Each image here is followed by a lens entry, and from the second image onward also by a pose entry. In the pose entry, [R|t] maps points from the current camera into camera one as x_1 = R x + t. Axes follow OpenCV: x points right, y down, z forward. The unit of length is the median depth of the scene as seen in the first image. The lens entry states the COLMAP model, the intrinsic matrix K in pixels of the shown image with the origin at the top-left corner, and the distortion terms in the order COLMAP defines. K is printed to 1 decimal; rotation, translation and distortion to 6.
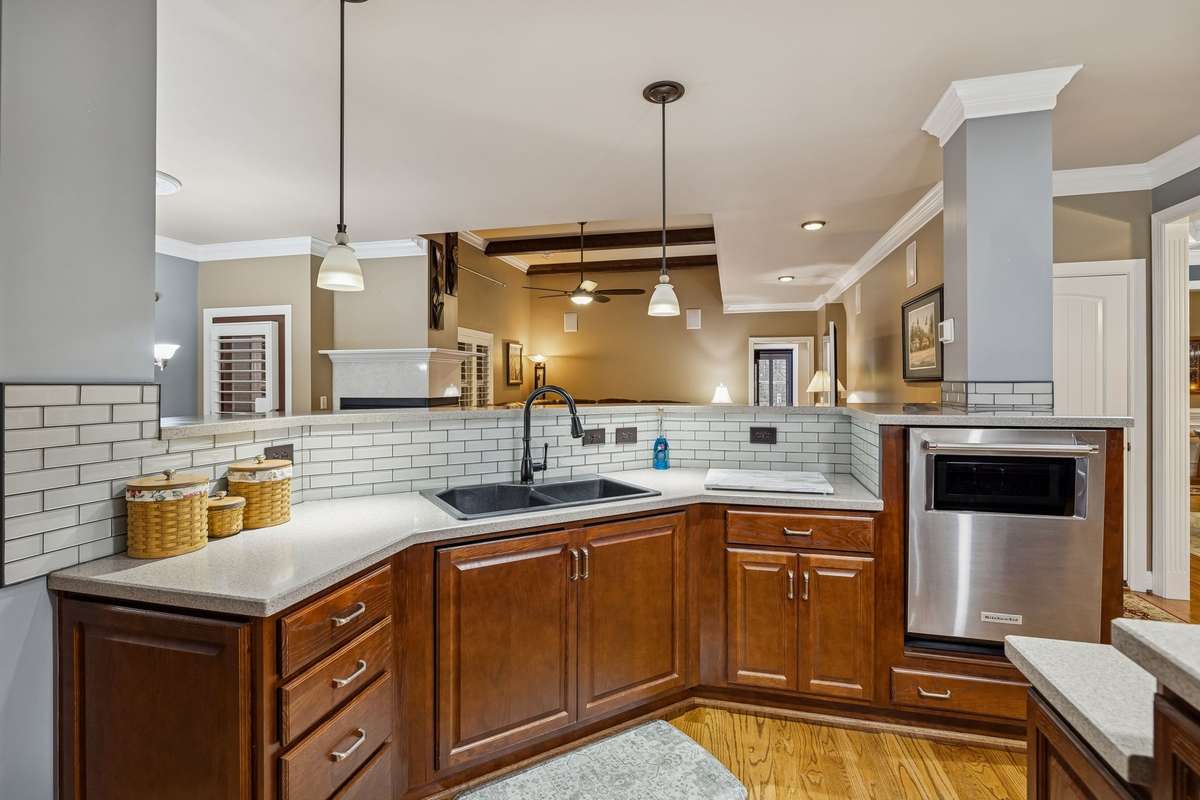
lens RADIAL K [[562.1, 0, 593.8], [0, 562.1, 382.9], [0, 0, 1]] dist [-0.003679, 0.000836]
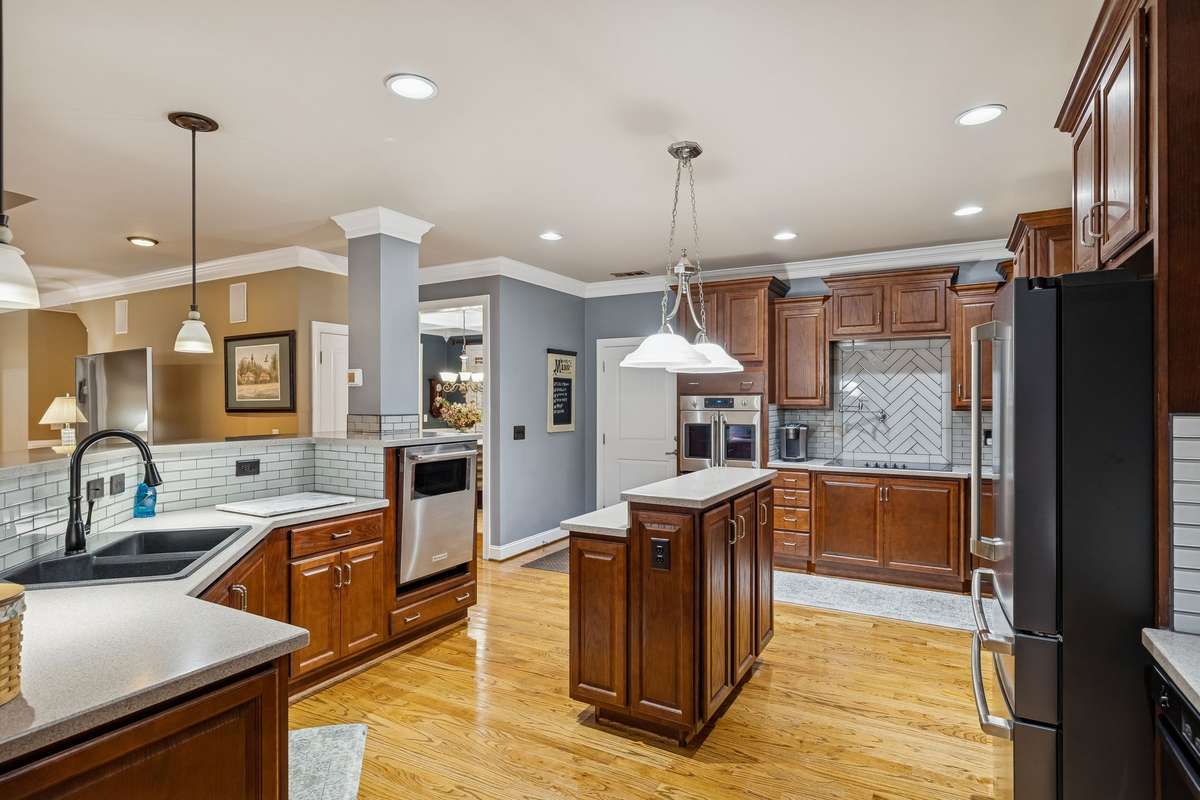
lens RADIAL K [[619.7, 0, 600.2], [0, 619.7, 402.2], [0, 0, 1]] dist [0.002742, 0.000263]
pose [[0.253055, 0.001840, 0.967450, -0.859472], [0.000202, 0.999998, -0.001955, -0.037801], [-0.967452, 0.000690, 0.253055, 0.057019]]
